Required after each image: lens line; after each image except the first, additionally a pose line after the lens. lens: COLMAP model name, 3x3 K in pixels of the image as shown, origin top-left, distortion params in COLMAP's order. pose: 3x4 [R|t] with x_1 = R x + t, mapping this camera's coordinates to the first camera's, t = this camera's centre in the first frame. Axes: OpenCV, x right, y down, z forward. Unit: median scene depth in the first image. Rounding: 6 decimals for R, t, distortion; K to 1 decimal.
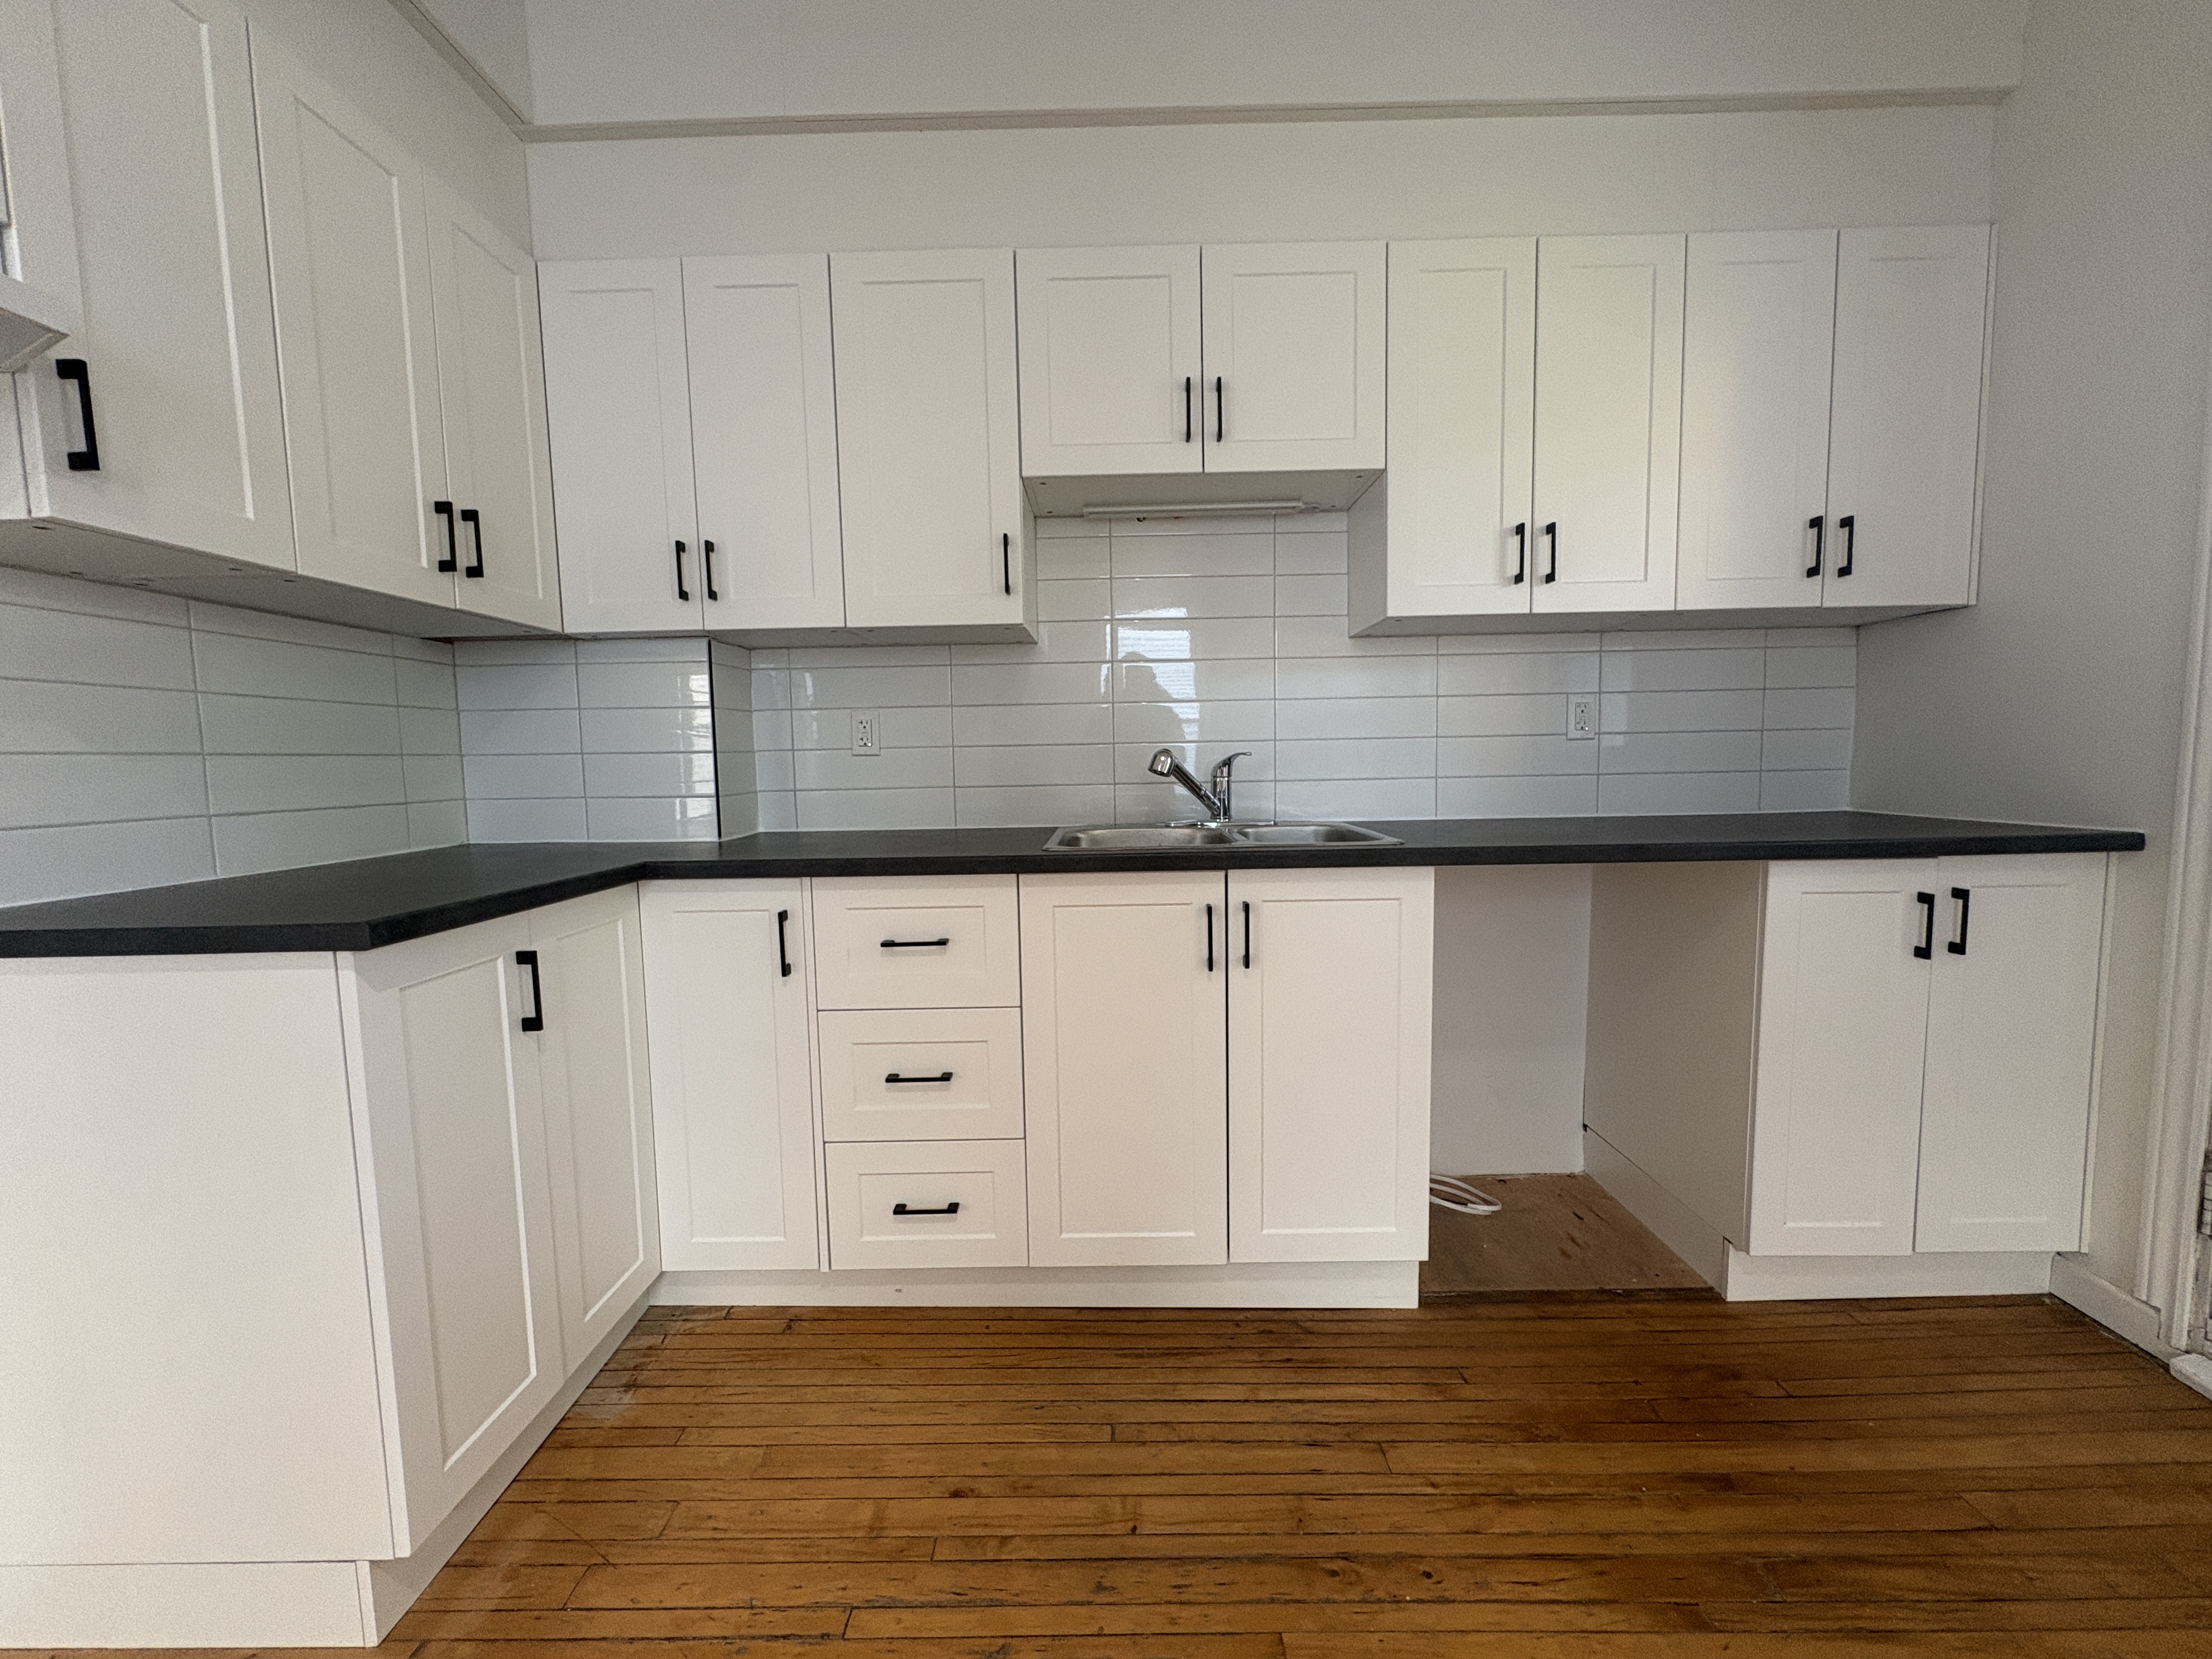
lens RADIAL K [[884.6, 0, 1106.0], [0, 884.6, 829.5], [0, 0, 1]] dist [0.001616, -0.000583]
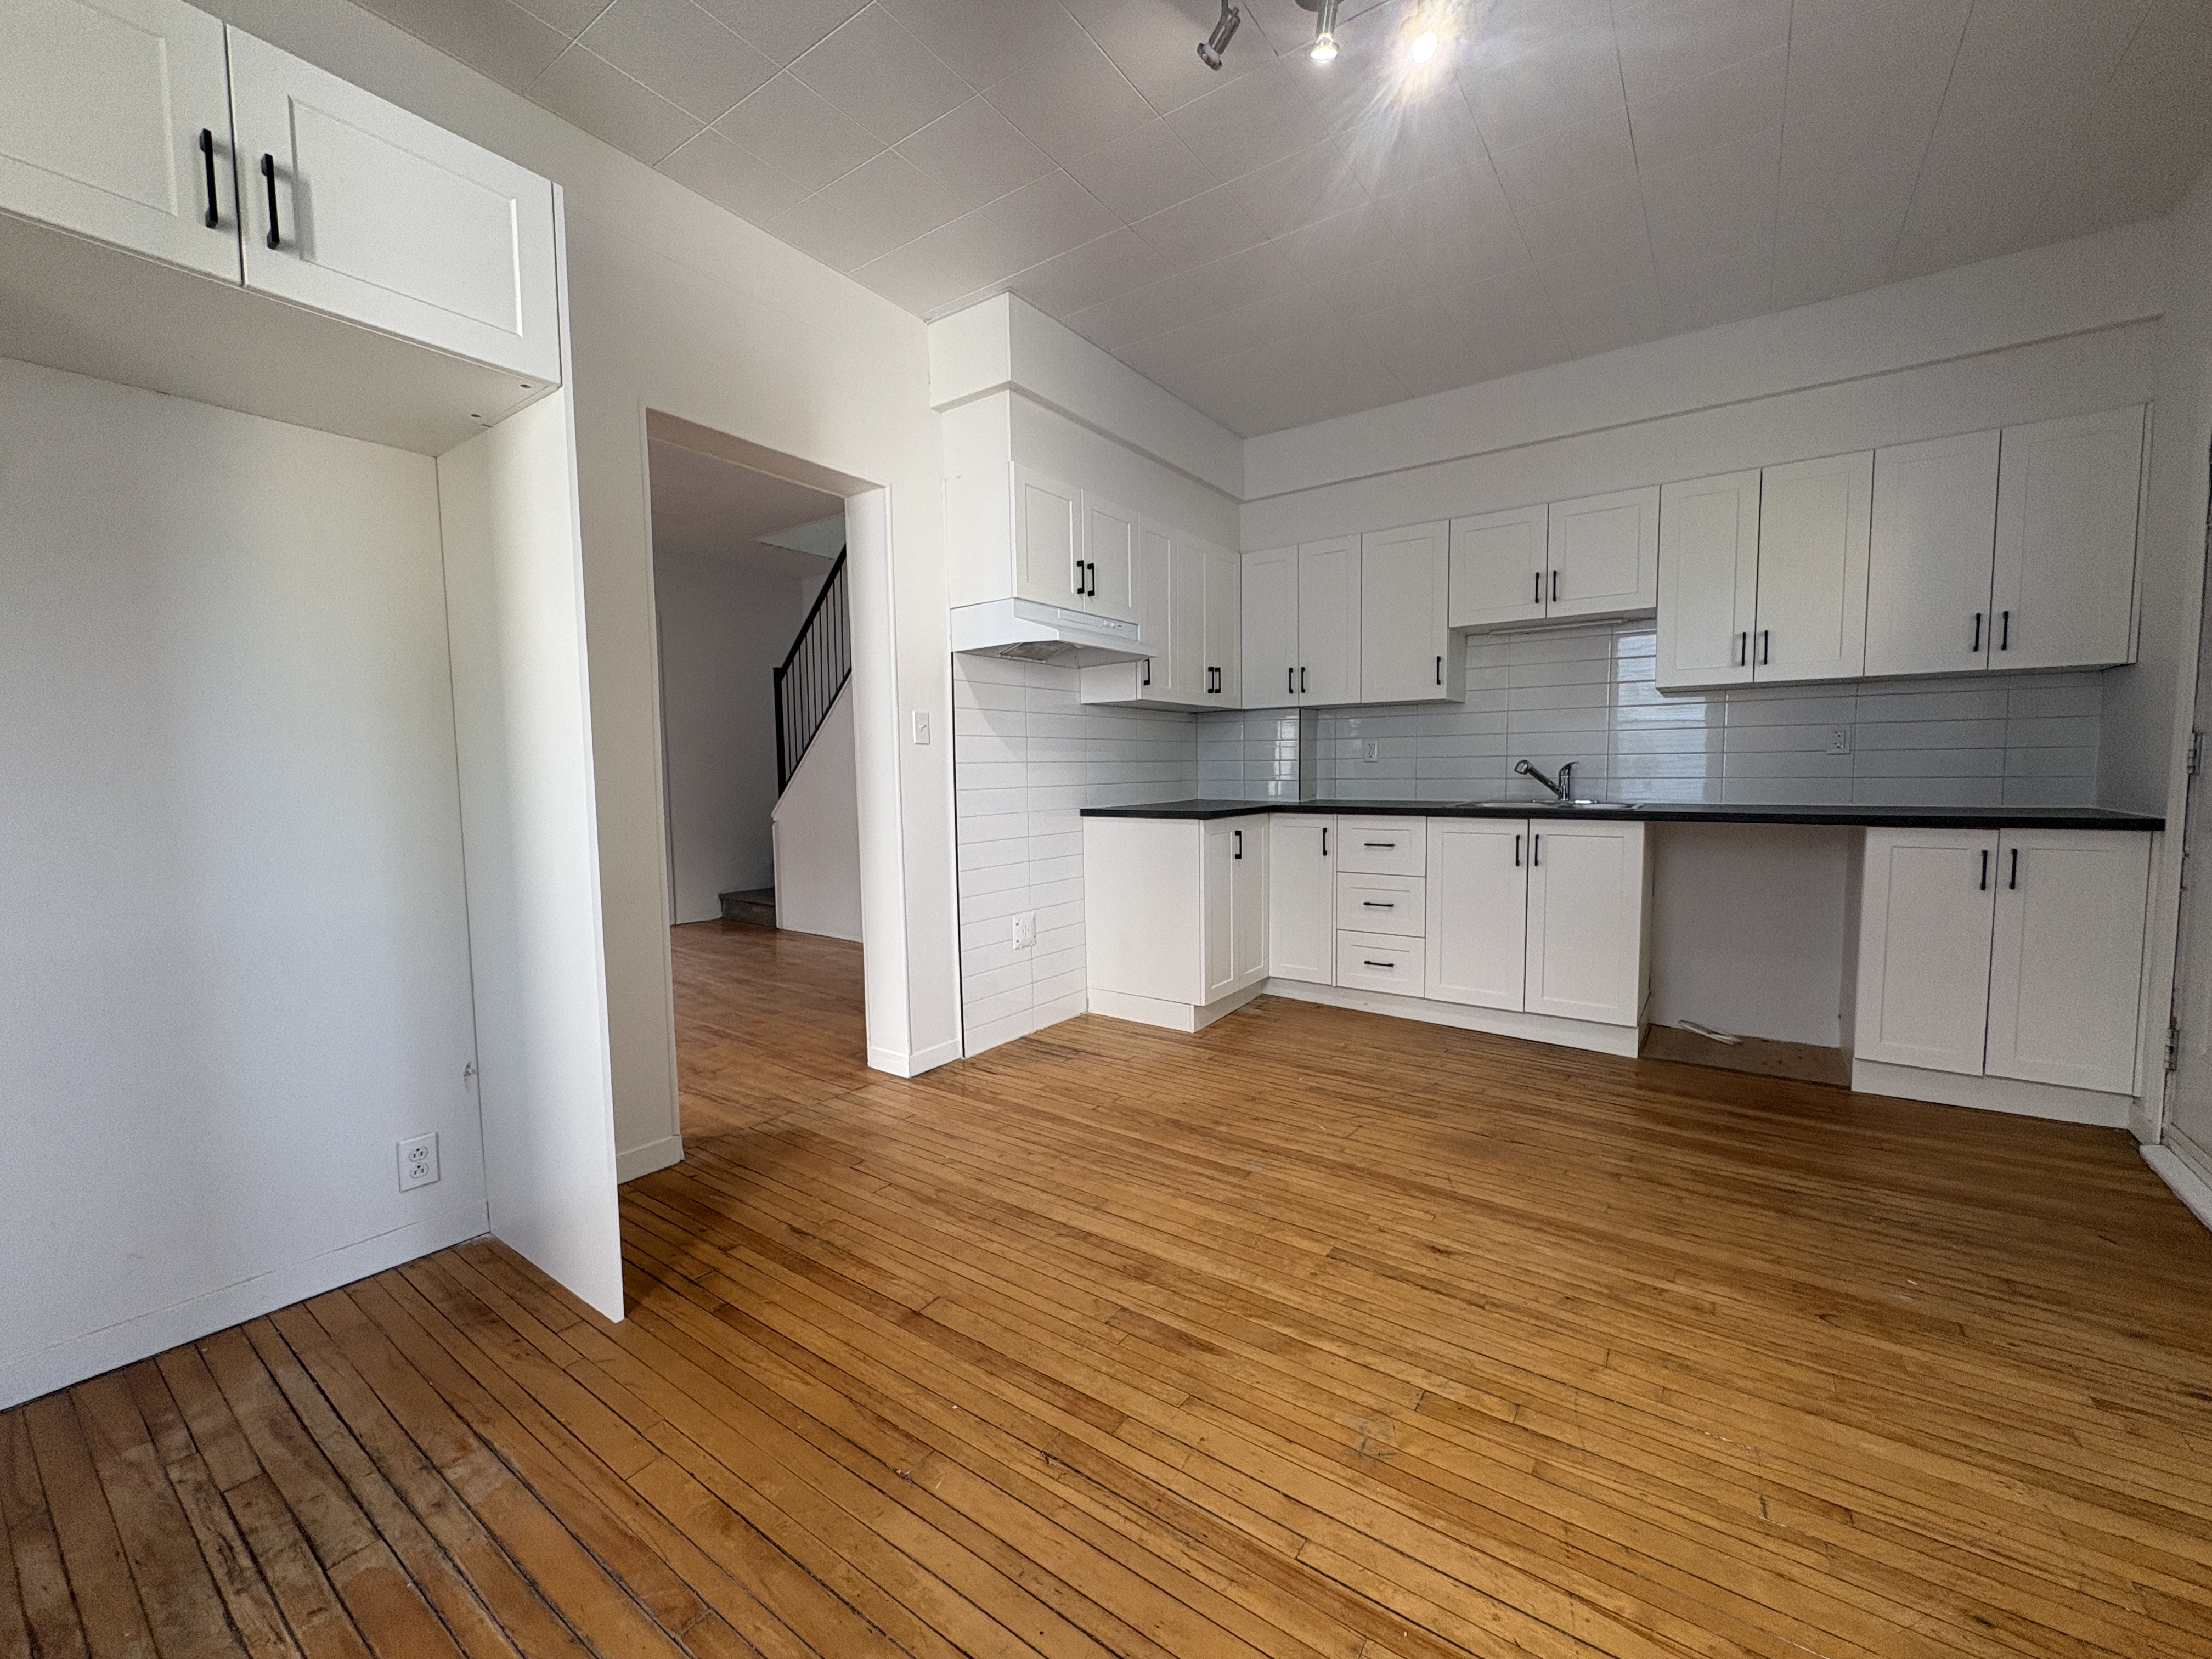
lens RADIAL K [[889.4, 0, 1103.7], [0, 889.4, 827.5], [0, 0, 1]] dist [0.001623, 0.000077]
pose [[0.817311, 0.049025, -0.574107, 0.512470], [-0.049092, 0.998676, 0.015392, 0.081389], [0.574102, 0.015604, 0.818635, -1.278336]]
